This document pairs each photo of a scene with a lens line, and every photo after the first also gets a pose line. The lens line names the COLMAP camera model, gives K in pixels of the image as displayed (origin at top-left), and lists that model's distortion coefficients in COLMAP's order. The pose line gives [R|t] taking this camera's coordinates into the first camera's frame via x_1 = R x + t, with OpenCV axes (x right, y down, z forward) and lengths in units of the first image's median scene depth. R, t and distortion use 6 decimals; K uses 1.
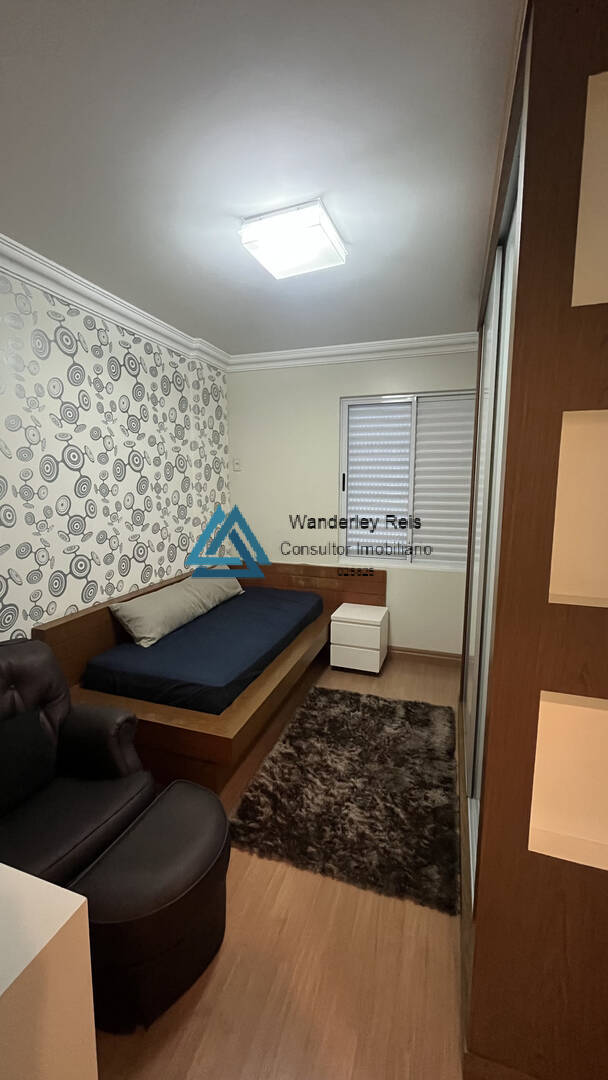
lens RADIAL K [[434.8, 0, 306.3], [0, 434.8, 537.0], [0, 0, 1]] dist [-0.001110, -0.000701]
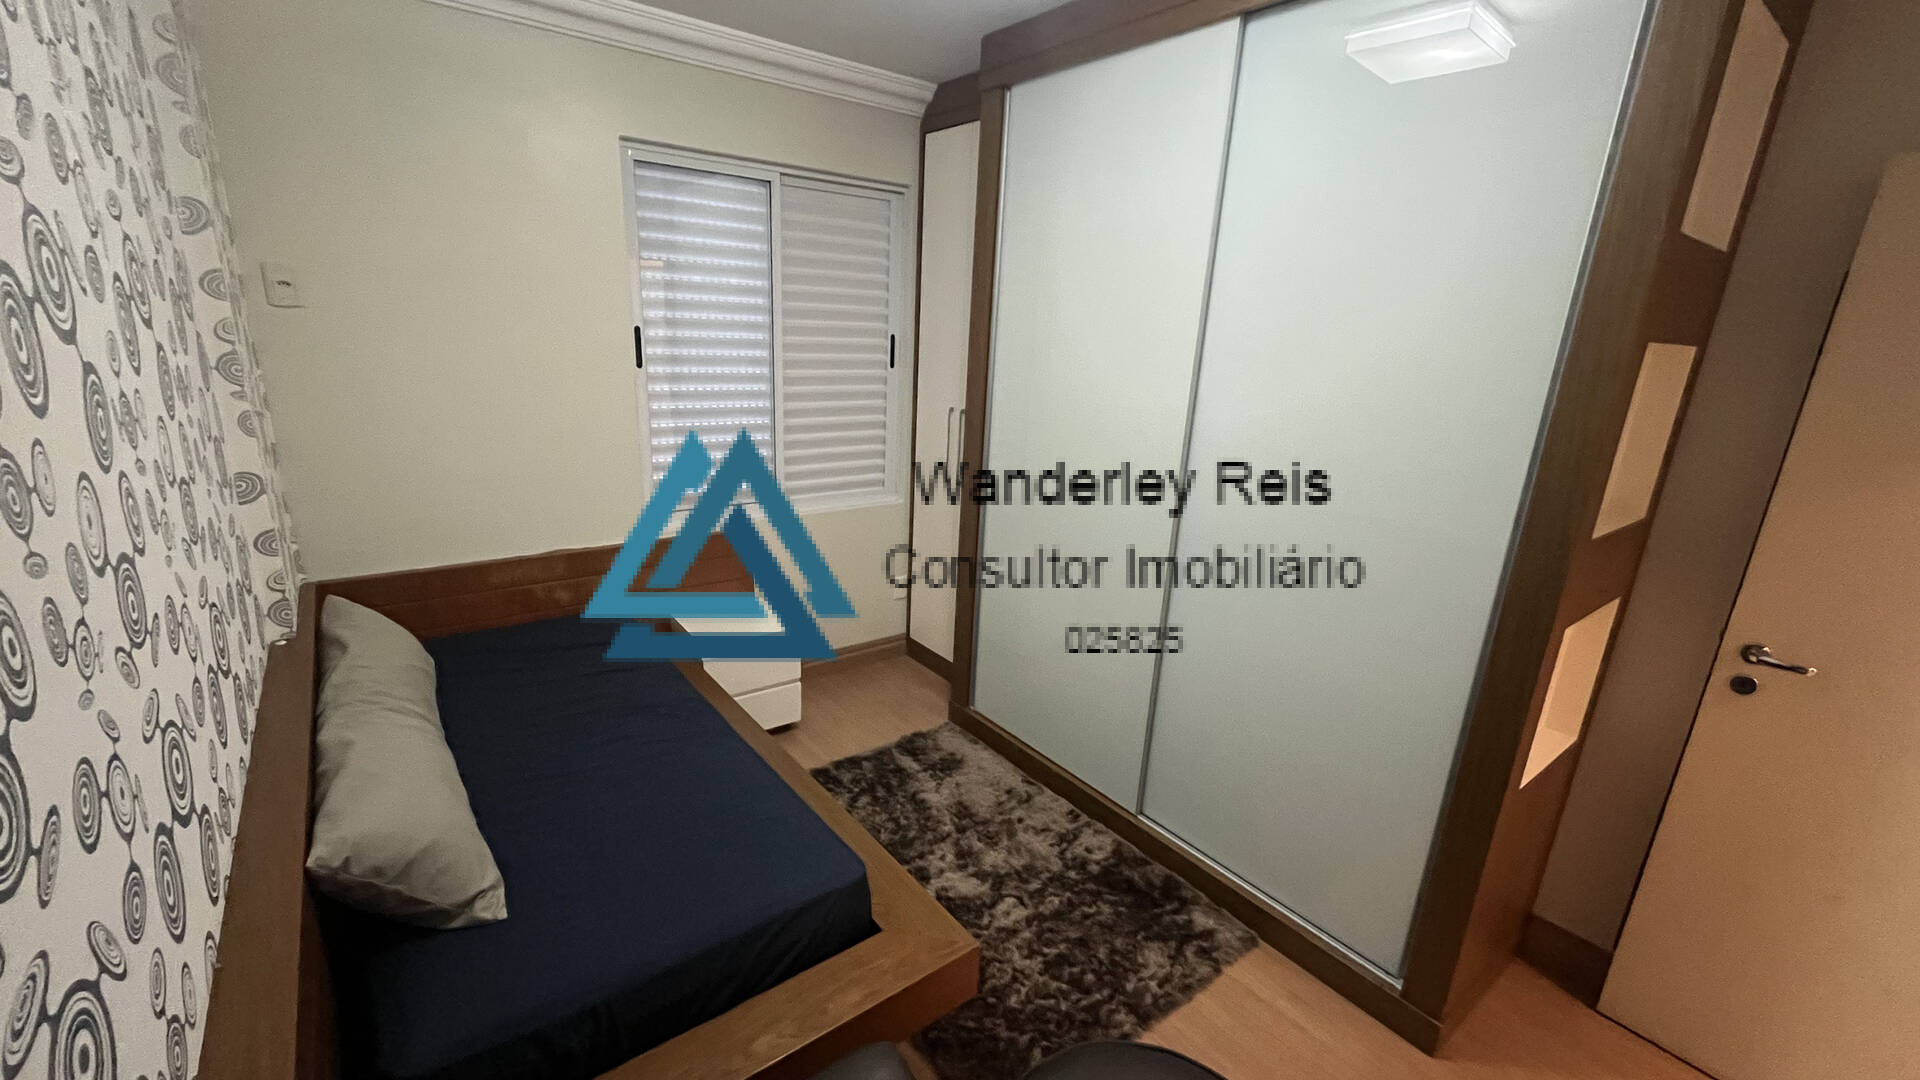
lens RADIAL K [[771.7, 0, 958.1], [0, 771.7, 542.2], [0, 0, 1]] dist [-0.001473, -0.000367]
pose [[0.554754, -0.203565, 0.806728, -0.490823], [0.065532, 0.977286, 0.201540, -0.086208], [-0.829430, -0.058938, 0.555493, 0.366397]]
